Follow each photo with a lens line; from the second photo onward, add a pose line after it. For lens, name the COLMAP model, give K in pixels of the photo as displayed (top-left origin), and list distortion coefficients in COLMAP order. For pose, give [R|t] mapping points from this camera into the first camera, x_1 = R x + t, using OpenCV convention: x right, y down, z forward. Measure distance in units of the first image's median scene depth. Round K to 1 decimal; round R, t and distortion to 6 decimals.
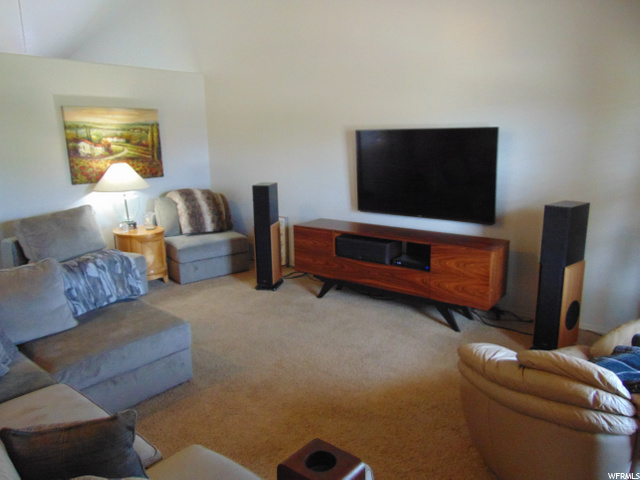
lens RADIAL K [[478.9, 0, 315.4], [0, 478.9, 238.9], [0, 0, 1]] dist [-0.000654, 0.004759]
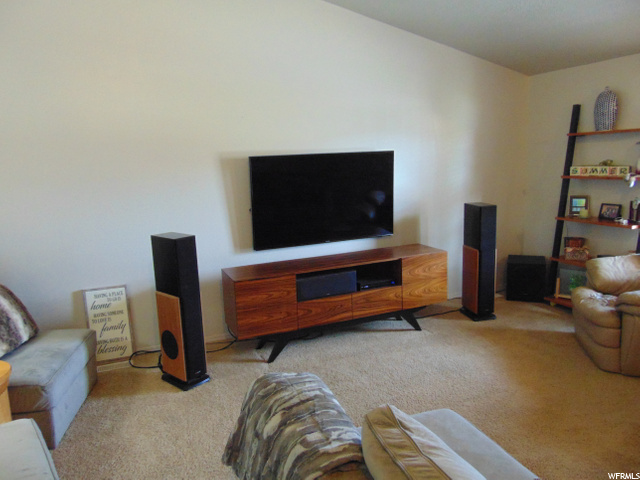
lens RADIAL K [[478.9, 0, 315.4], [0, 478.9, 238.9], [0, 0, 1]] dist [-0.000654, 0.004759]
pose [[0.488241, -0.145000, 0.860578, -0.697831], [0.223475, 0.973995, 0.037324, -0.103587], [-0.843611, 0.174094, 0.507949, 0.567402]]
